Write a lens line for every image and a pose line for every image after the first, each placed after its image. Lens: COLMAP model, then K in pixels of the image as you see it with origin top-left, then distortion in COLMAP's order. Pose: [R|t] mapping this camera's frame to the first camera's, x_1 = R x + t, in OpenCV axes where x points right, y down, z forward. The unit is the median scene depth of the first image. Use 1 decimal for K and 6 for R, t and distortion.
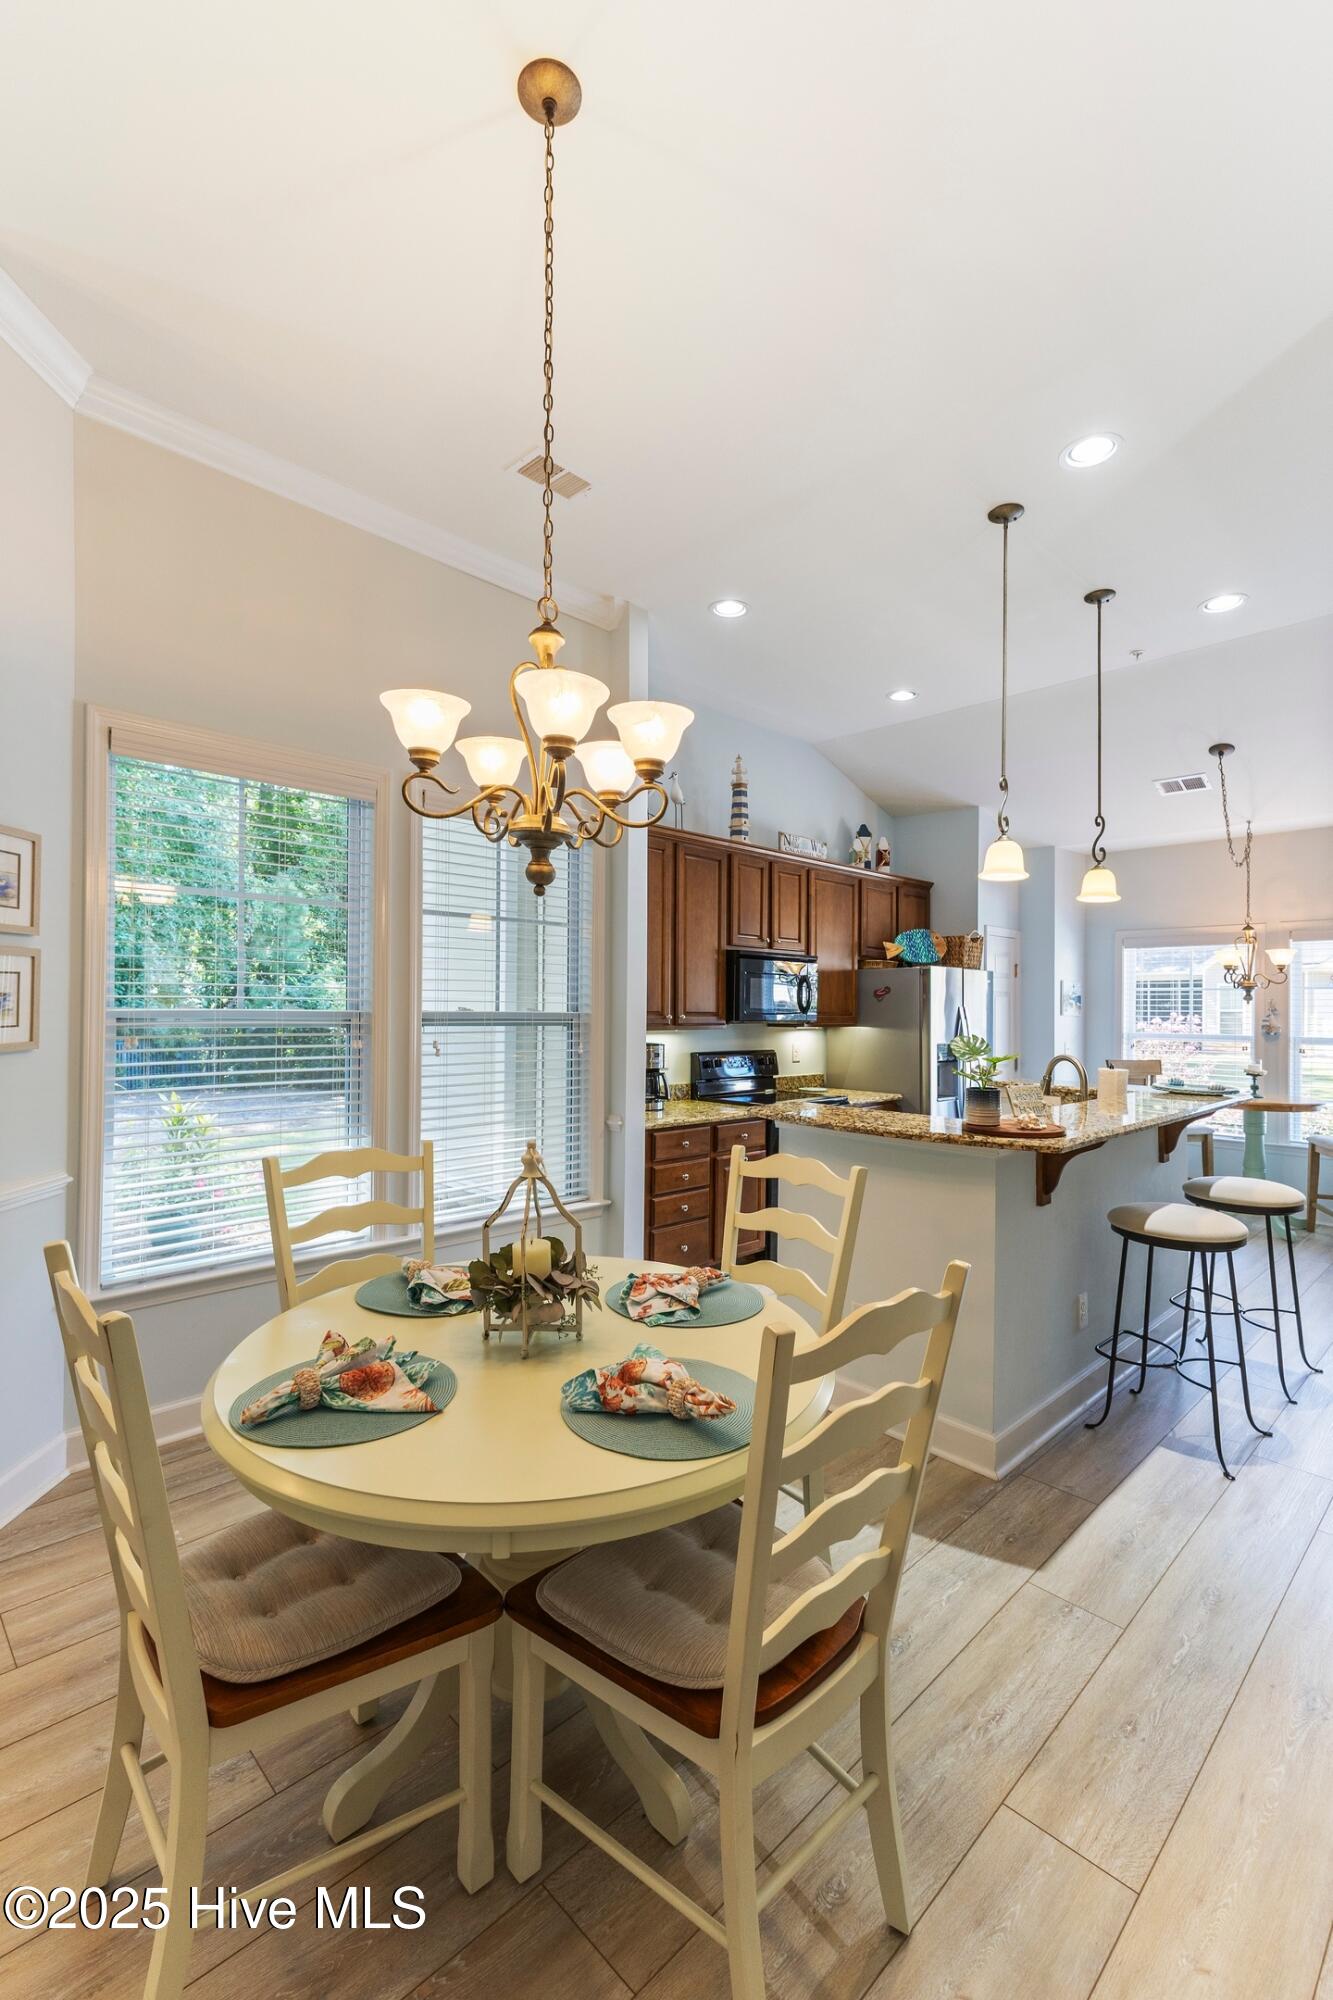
lens RADIAL K [[863.3, 0, 666.7], [0, 863.3, 993.9], [0, 0, 1]] dist [0.012895, 0.000150]
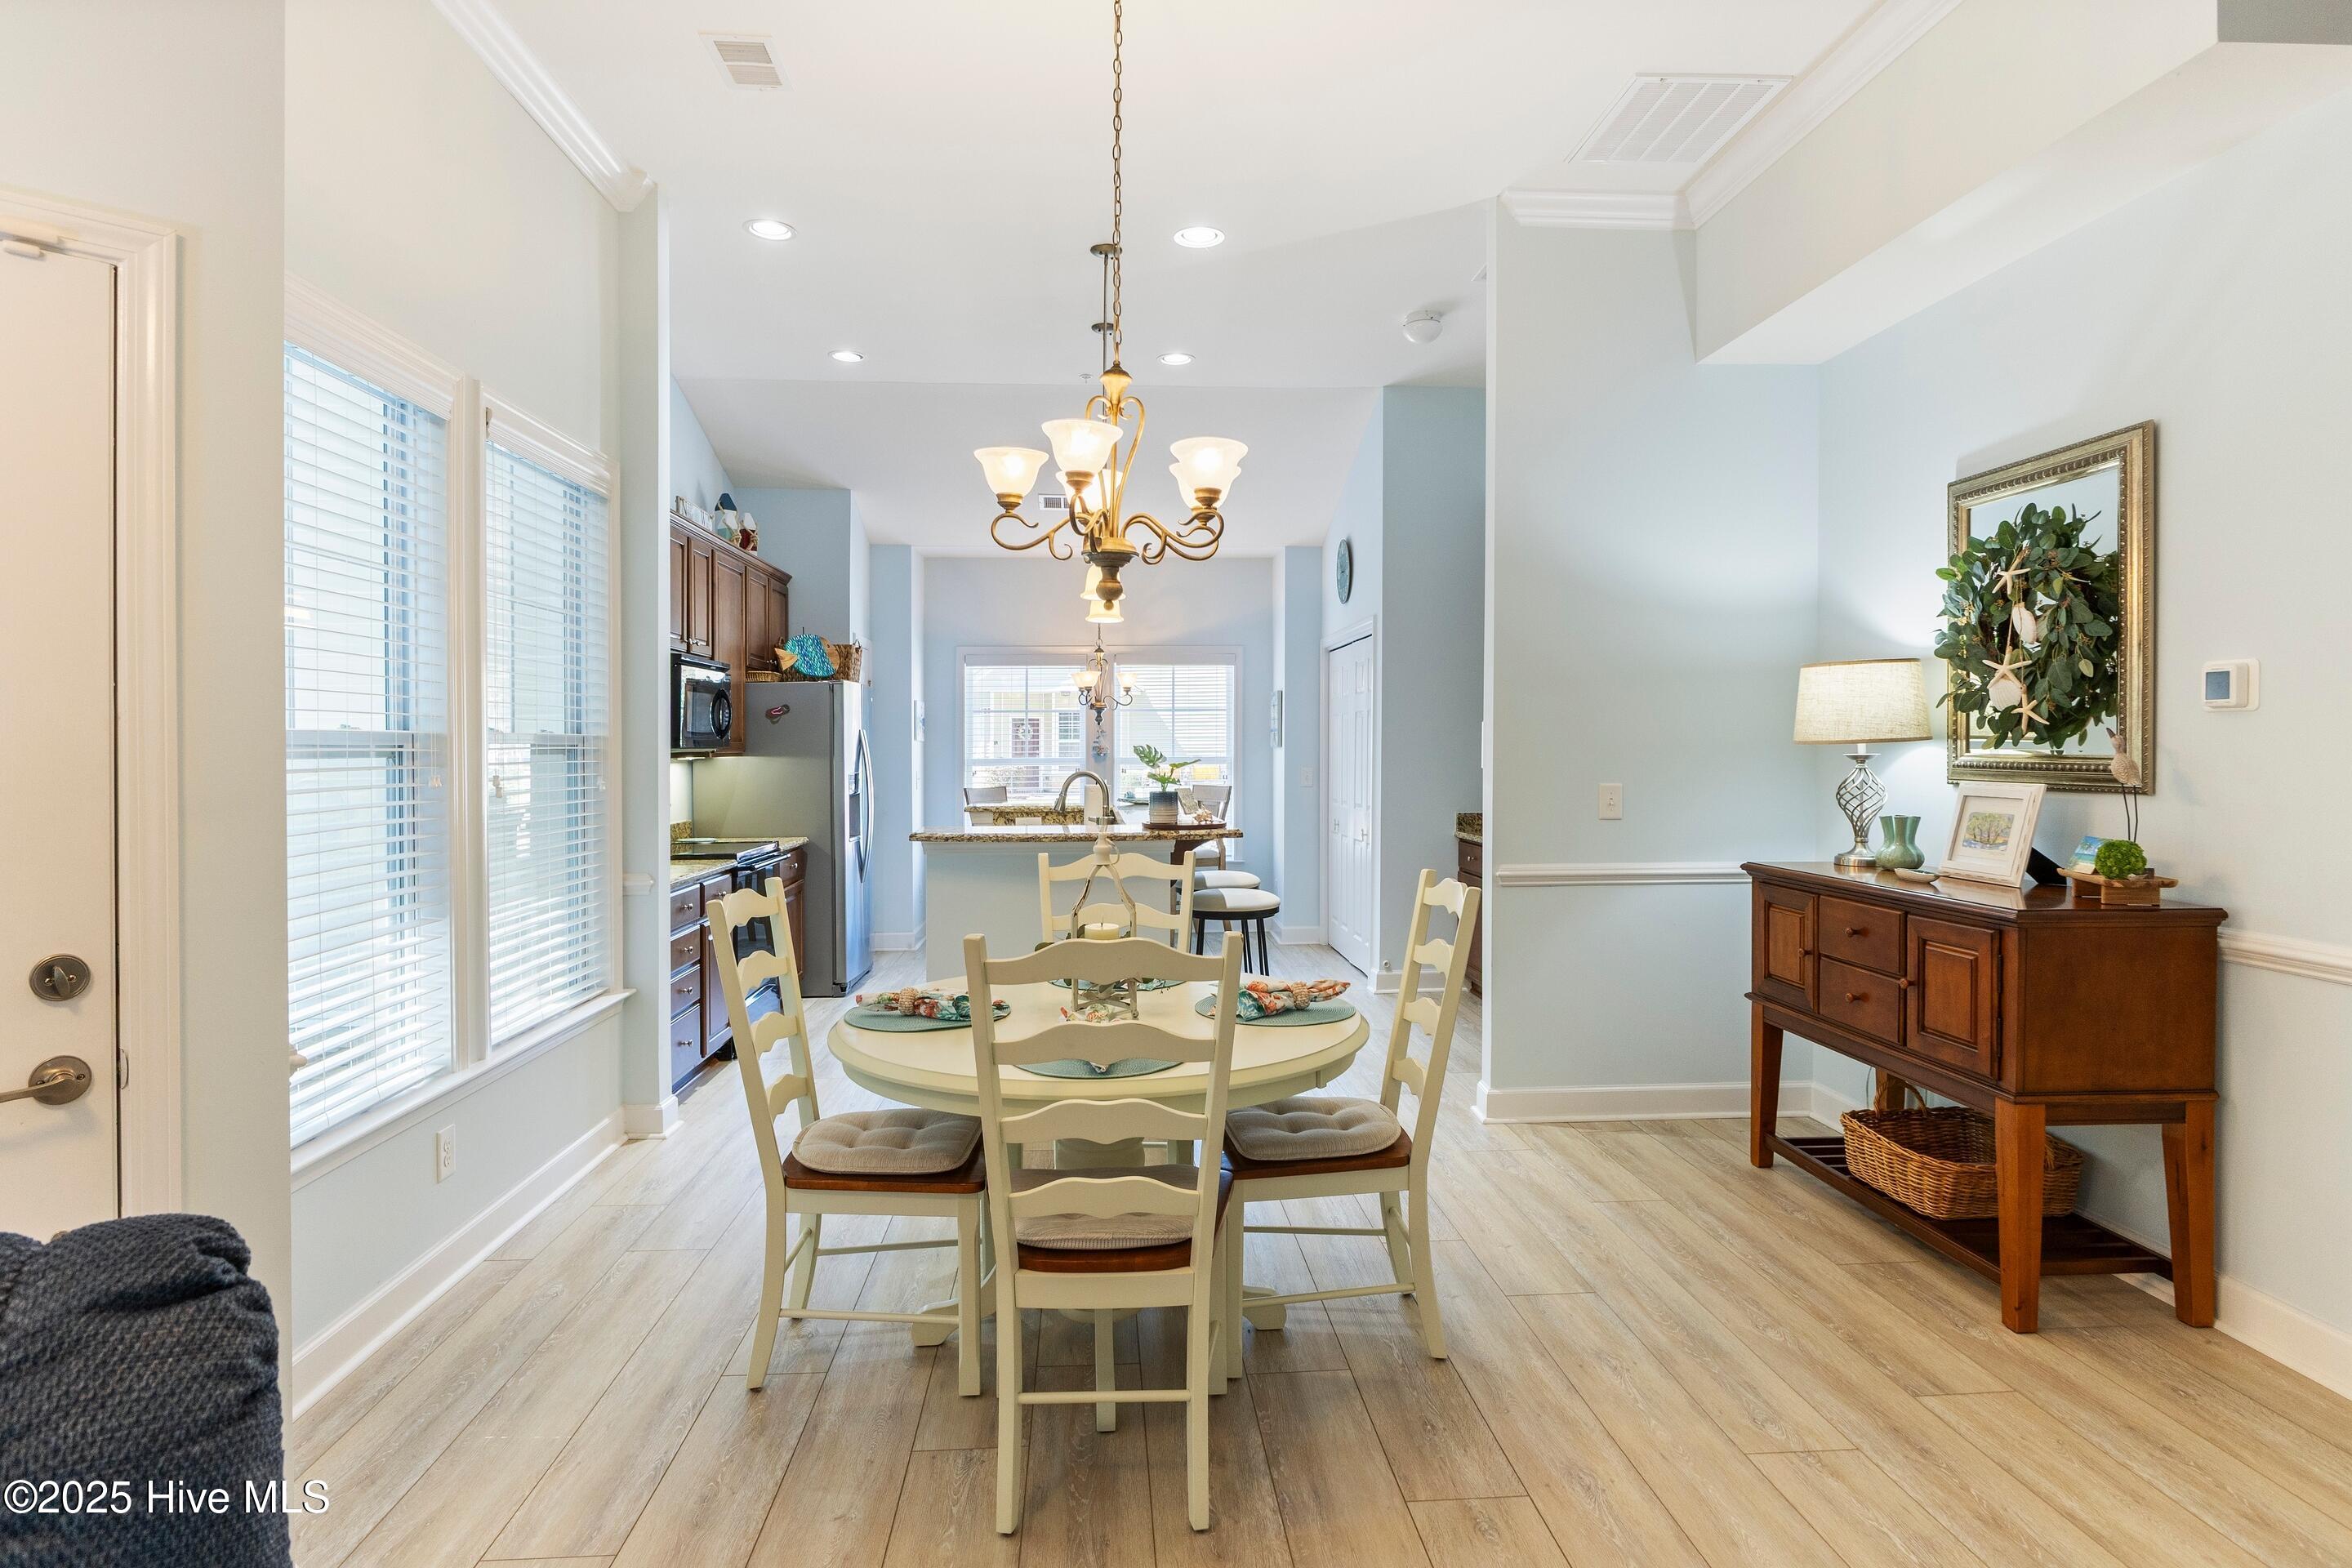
lens RADIAL K [[1258.2, 0, 1166.6], [0, 1258.2, 776.8], [0, 0, 1]] dist [-0.006907, -0.000557]
pose [[0.654927, -0.035392, 0.754863, -0.458478], [0.003245, 0.999025, 0.044024, 0.009655], [-0.755685, -0.026383, 0.654403, -0.041549]]
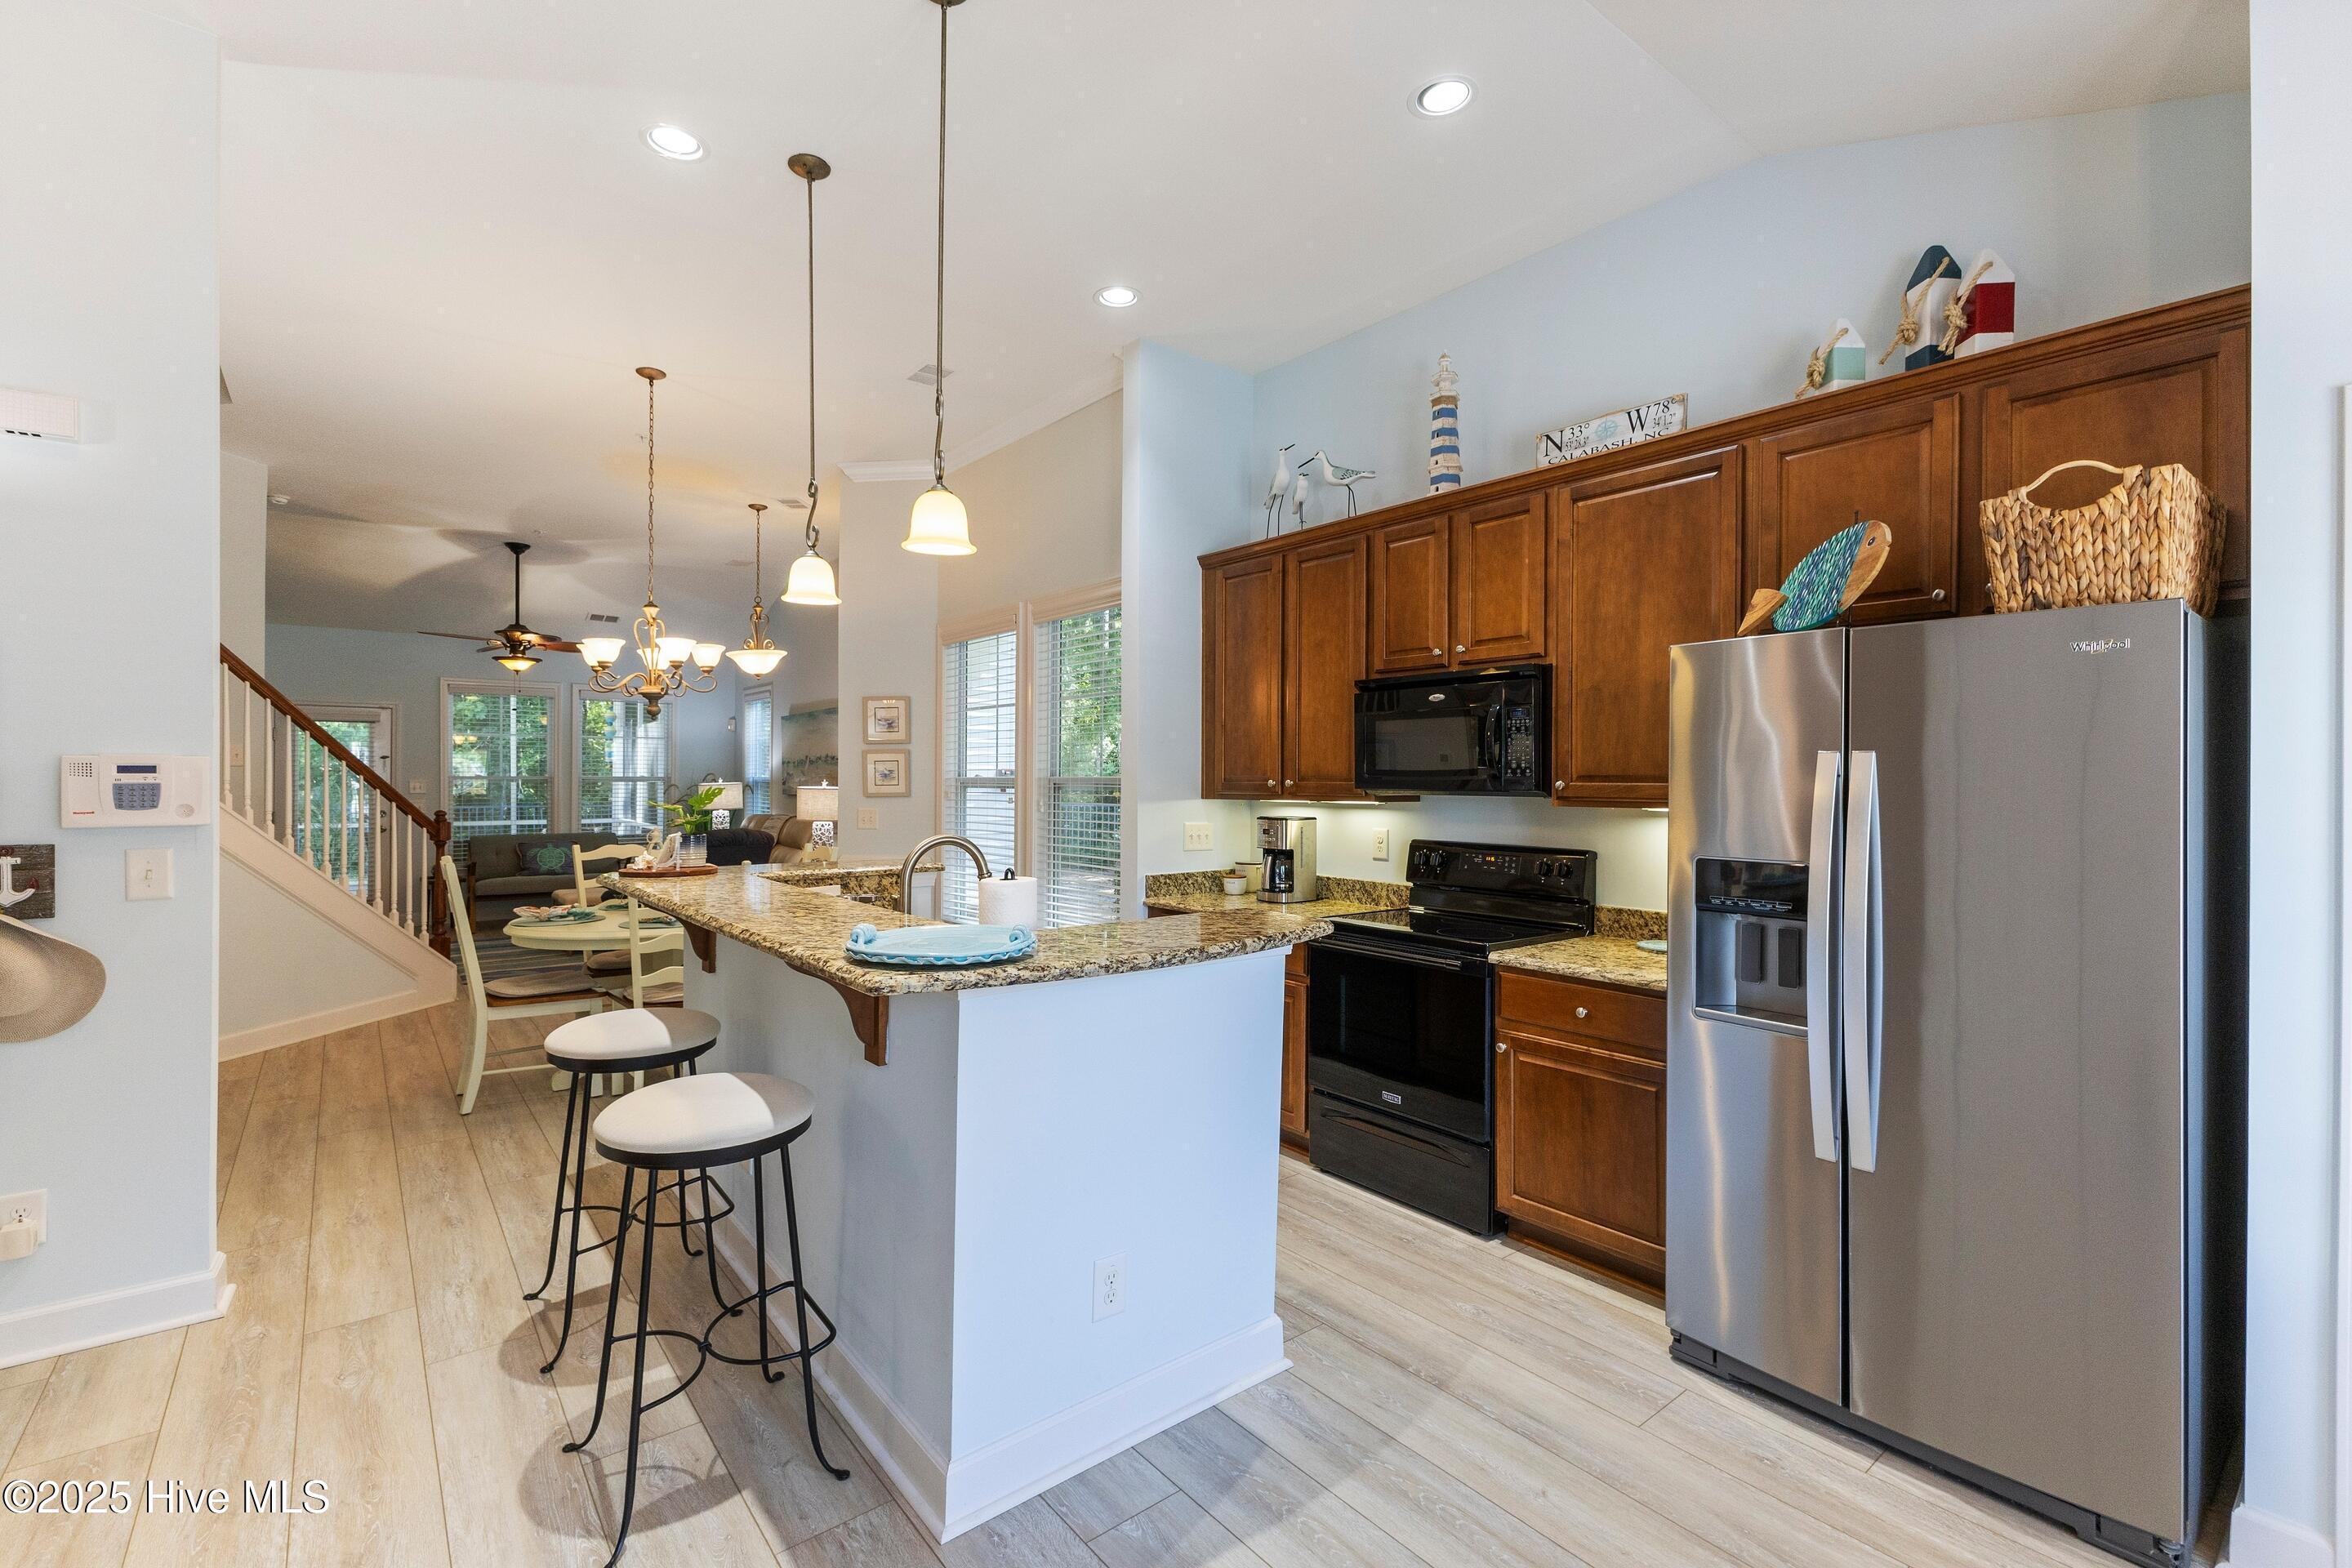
lens RADIAL K [[1015.2, 0, 1177.6], [0, 1015.2, 771.7], [0, 0, 1]] dist [0.012895, 0.000150]
pose [[-0.093274, -0.017369, -0.995489, 0.837343], [0.014190, 0.999723, -0.018772, 0.028510], [0.995539, -0.015877, -0.093002, 0.908945]]
